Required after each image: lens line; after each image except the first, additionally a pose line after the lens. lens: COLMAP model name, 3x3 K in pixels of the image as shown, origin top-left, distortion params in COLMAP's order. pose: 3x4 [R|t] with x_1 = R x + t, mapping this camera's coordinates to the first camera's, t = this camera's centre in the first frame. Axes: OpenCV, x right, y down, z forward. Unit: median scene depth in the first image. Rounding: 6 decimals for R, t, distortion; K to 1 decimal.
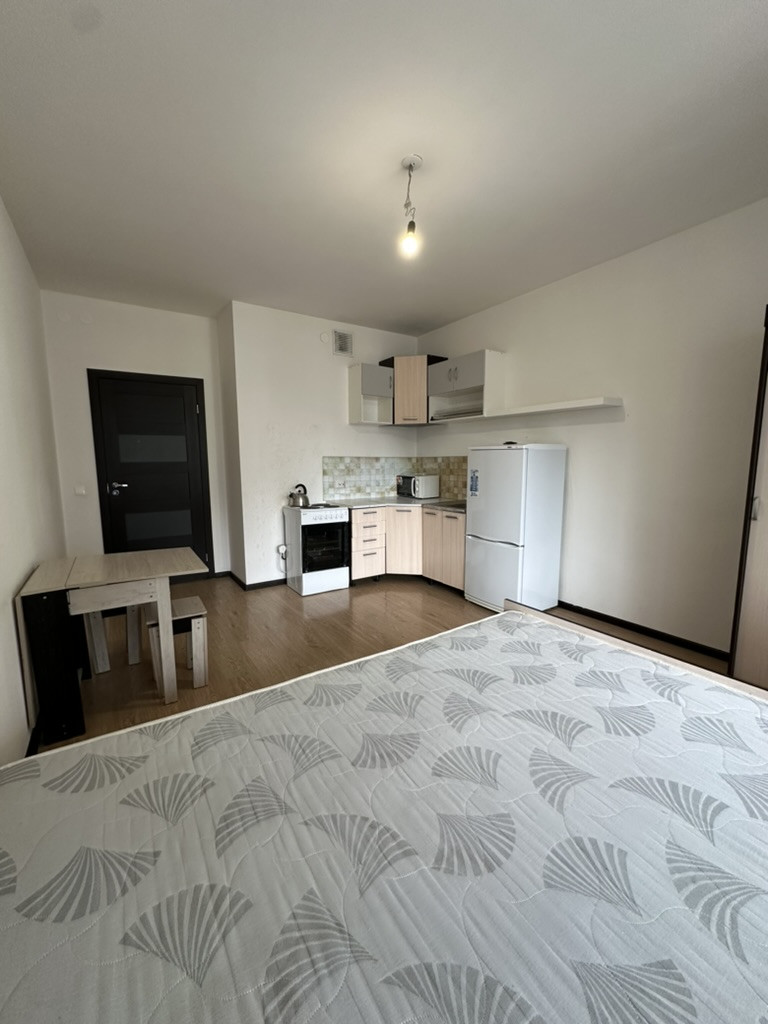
lens RADIAL K [[408.3, 0, 381.6], [0, 408.3, 511.2], [0, 0, 1]] dist [-0.011432, -0.000059]
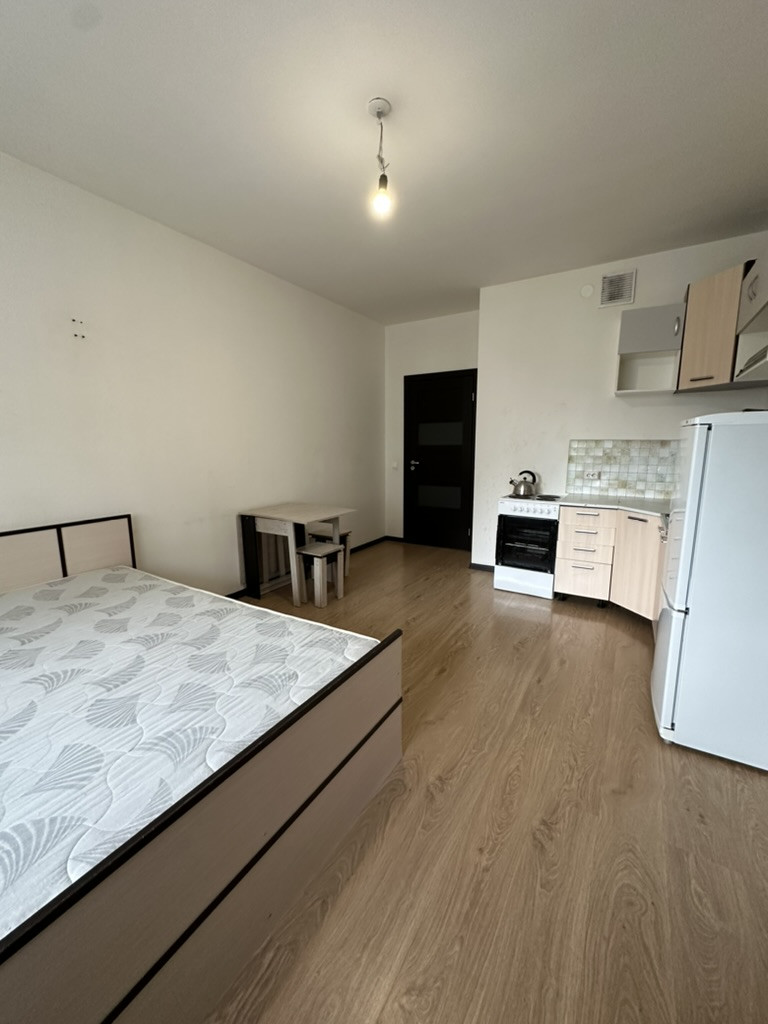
lens RADIAL K [[408.3, 0, 381.2], [0, 408.3, 510.7], [0, 0, 1]] dist [-0.011432, -0.000059]
pose [[0.425311, 0.150387, -0.892465, 0.482079], [-0.113072, 0.987201, 0.112465, -0.044017], [0.897956, 0.053080, 0.436873, 0.321693]]
